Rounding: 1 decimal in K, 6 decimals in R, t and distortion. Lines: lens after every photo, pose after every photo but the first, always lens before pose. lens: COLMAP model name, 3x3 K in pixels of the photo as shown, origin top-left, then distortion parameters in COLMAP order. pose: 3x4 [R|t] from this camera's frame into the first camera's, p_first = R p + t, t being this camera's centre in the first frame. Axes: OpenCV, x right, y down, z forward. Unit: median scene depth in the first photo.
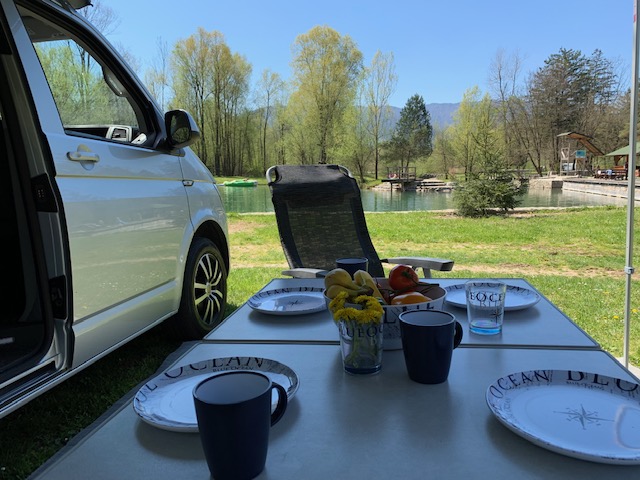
lens RADIAL K [[480.9, 0, 323.2], [0, 480.9, 239.4], [0, 0, 1]] dist [0.006788, -0.003417]
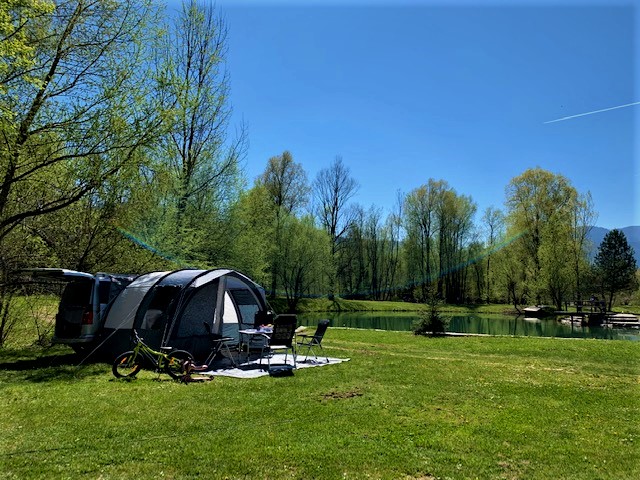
lens RADIAL K [[484.5, 0, 320.0], [0, 484.5, 240.0], [0, 0, 1]] dist [0.059234, -0.000214]
pose [[0.853600, -0.035802, -0.519697, 0.154697], [-0.096340, 0.969577, -0.225032, 0.009054], [0.511943, 0.242155, 0.824182, -0.119437]]
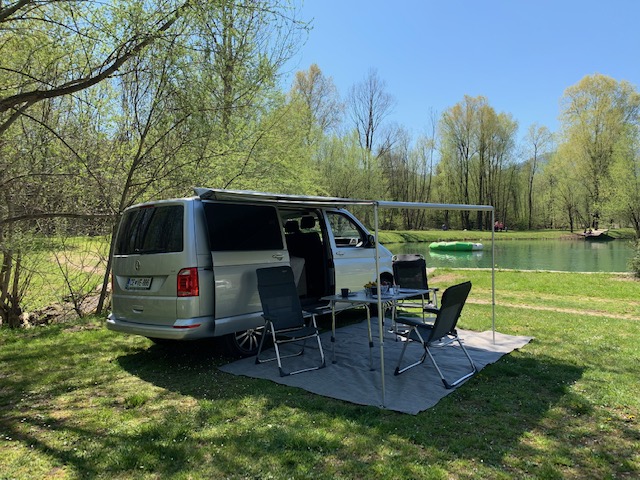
lens RADIAL K [[480.9, 0, 323.2], [0, 480.9, 239.4], [0, 0, 1]] dist [0.006788, -0.003417]
pose [[0.854885, 0.008704, -0.518744, 0.035892], [-0.063544, 0.994088, -0.088039, 0.001536], [0.514911, 0.108226, 0.850384, -0.060898]]
